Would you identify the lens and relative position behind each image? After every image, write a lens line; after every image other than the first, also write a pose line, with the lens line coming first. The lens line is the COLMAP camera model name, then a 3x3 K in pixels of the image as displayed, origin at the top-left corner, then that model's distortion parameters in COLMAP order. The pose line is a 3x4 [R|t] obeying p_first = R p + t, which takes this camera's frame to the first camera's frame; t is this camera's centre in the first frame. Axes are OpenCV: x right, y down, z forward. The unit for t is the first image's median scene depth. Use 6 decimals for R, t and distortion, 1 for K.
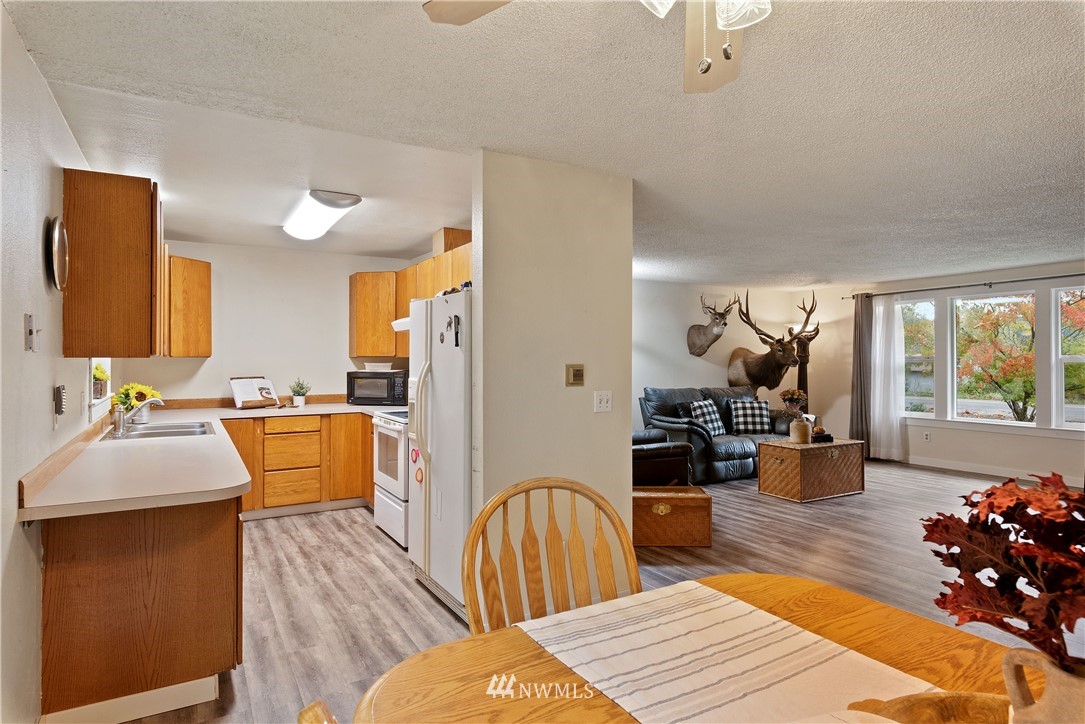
lens RADIAL K [[616.4, 0, 539.9], [0, 616.4, 358.7], [0, 0, 1]] dist [0.000216, -0.002779]
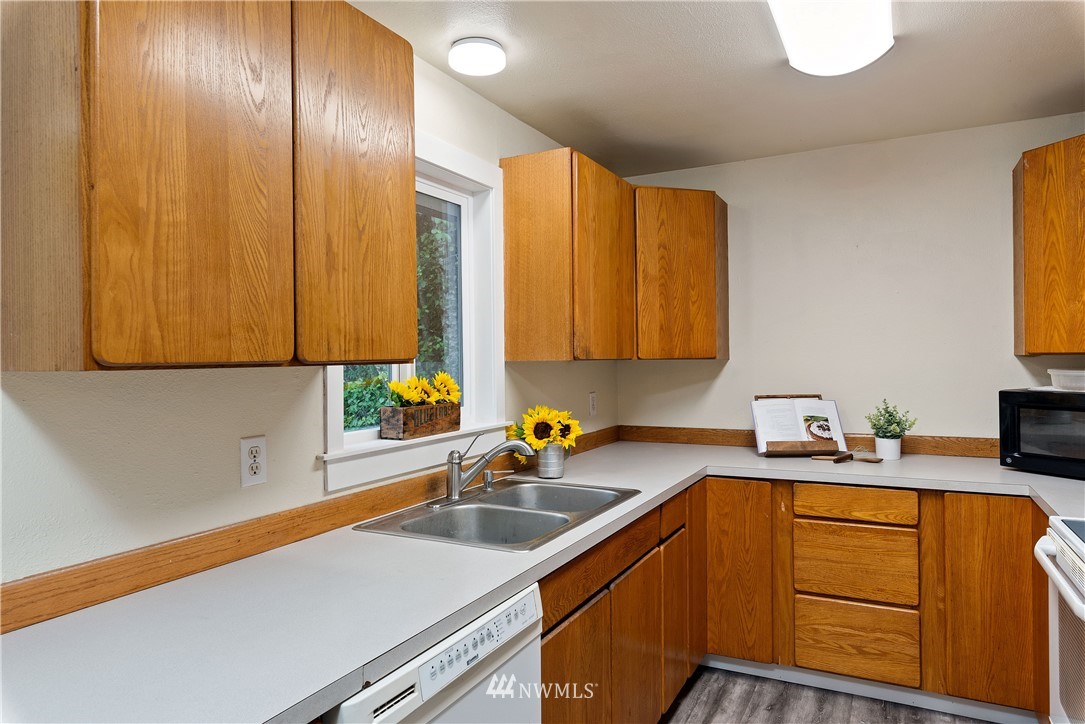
lens RADIAL K [[669.9, 0, 544.4], [0, 669.9, 355.9], [0, 0, 1]] dist [-0.006377, -0.002187]
pose [[0.534919, -0.012005, -0.844818, -0.099523], [0.010584, 0.999916, -0.007507, -0.002118], [0.844837, -0.004927, 0.535001, 0.530322]]
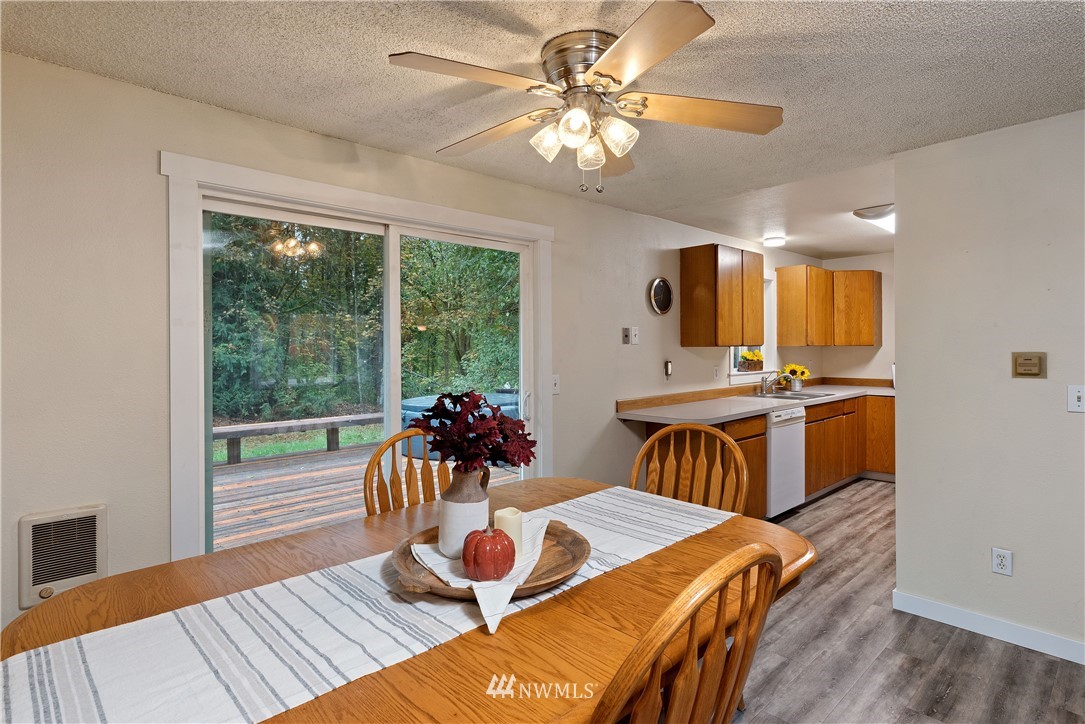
lens RADIAL K [[548.1, 0, 544.0], [0, 548.1, 347.5], [0, 0, 1]] dist [-0.000527, 0.000013]
pose [[0.218329, -0.003214, -0.975870, 0.398238], [0.004088, 0.999989, -0.002379, 0.000900], [0.975867, -0.003470, 0.218339, 0.102021]]
